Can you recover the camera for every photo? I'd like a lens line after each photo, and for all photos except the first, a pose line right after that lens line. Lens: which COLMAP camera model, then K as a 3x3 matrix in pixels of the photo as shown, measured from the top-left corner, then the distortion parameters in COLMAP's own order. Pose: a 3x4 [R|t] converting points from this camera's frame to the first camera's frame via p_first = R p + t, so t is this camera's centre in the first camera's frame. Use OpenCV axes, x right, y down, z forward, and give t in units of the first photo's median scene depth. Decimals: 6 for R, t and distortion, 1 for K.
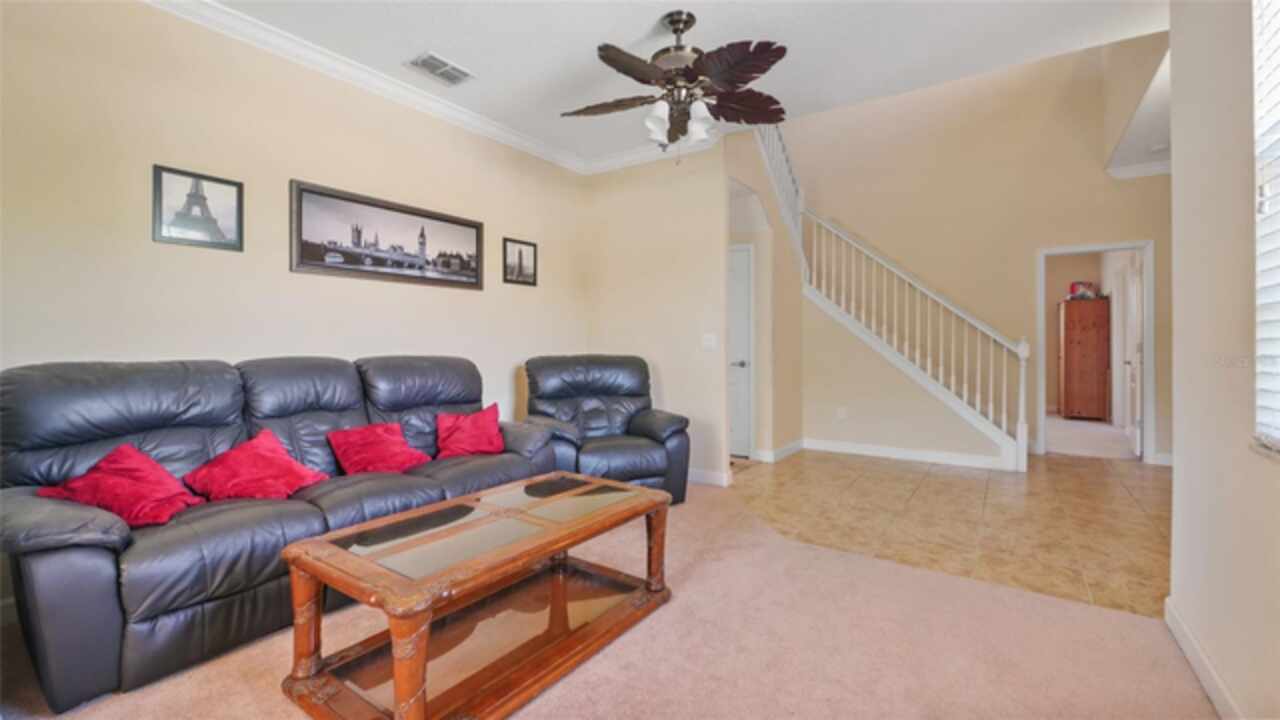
lens RADIAL K [[548.0, 0, 645.8], [0, 548.0, 342.3], [0, 0, 1]] dist [0.000476, -0.000163]
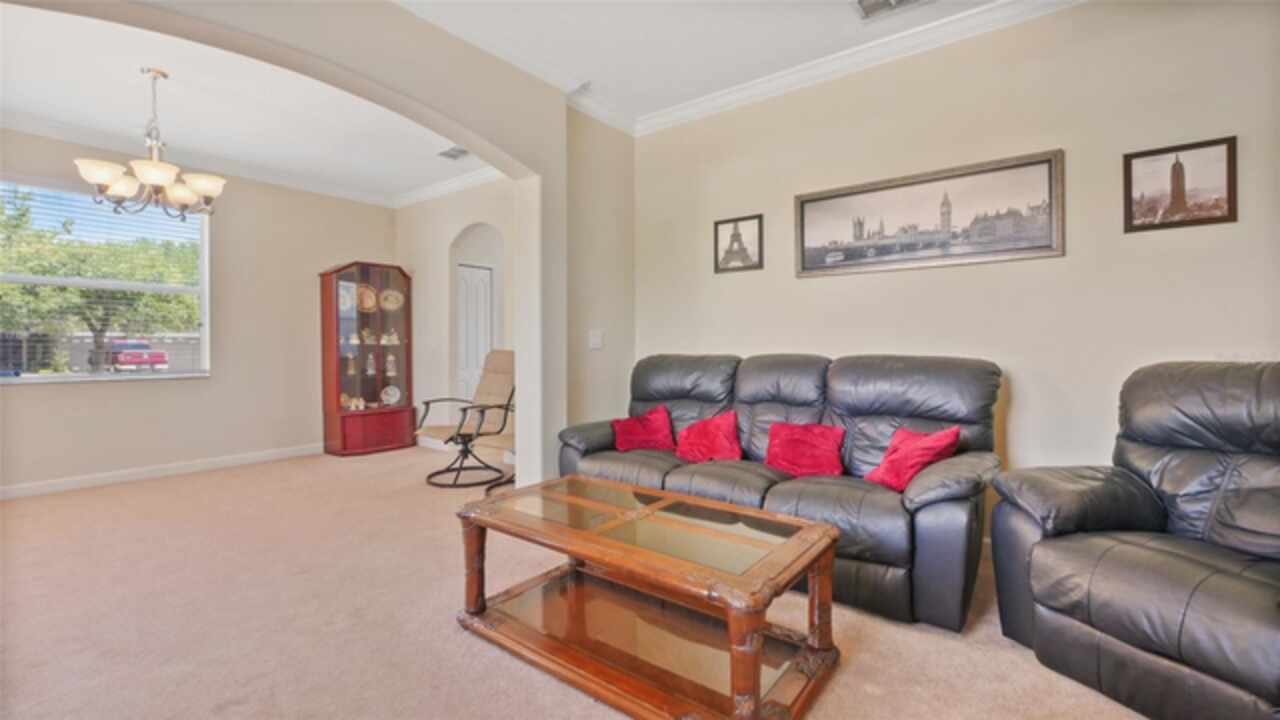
lens RADIAL K [[548.0, 0, 636.2], [0, 548.0, 355.0], [0, 0, 1]] dist [0.000476, -0.000163]
pose [[-0.058525, 0.016405, -0.998151, 0.446068], [0.010385, 0.999821, 0.015823, 0.006673], [0.998232, -0.009440, -0.058684, 0.655956]]
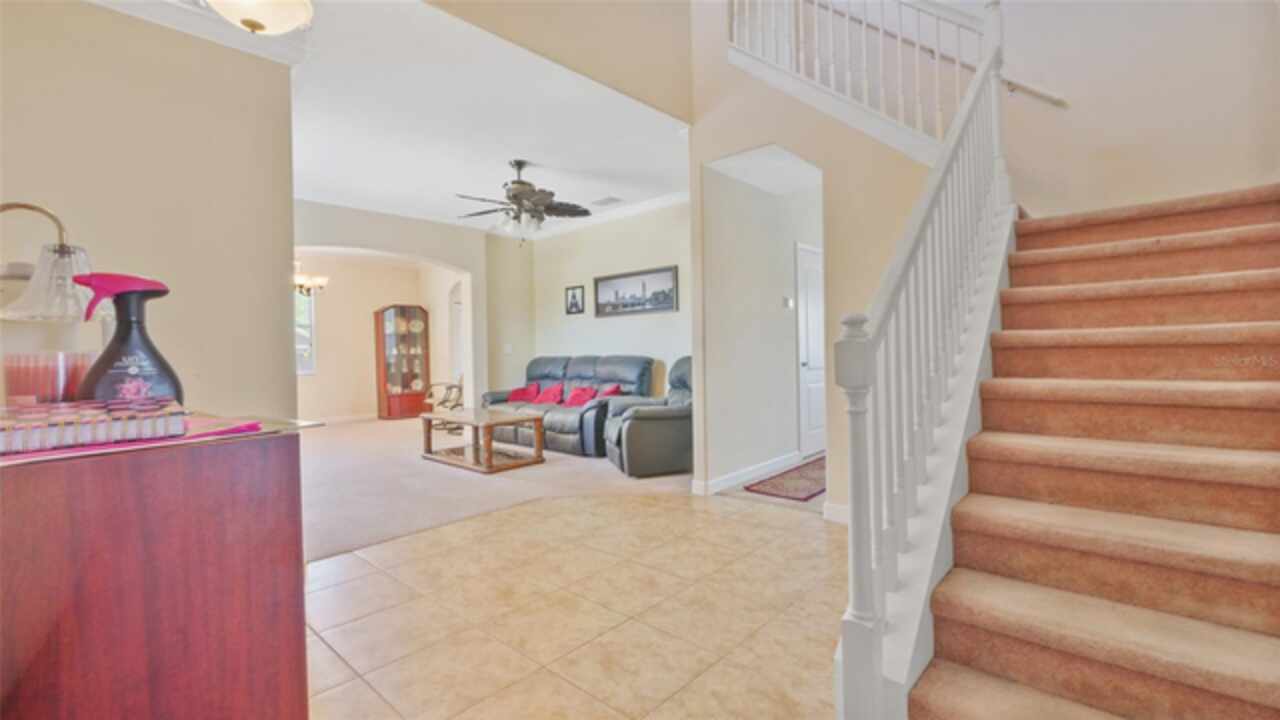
lens RADIAL K [[548.0, 0, 642.6], [0, 548.0, 353.1], [0, 0, 1]] dist [0.000476, -0.000163]
pose [[-0.137873, 0.008119, -0.990417, 1.429031], [0.028206, 0.999593, 0.004268, 0.012590], [0.990048, -0.027347, -0.138046, 1.343975]]
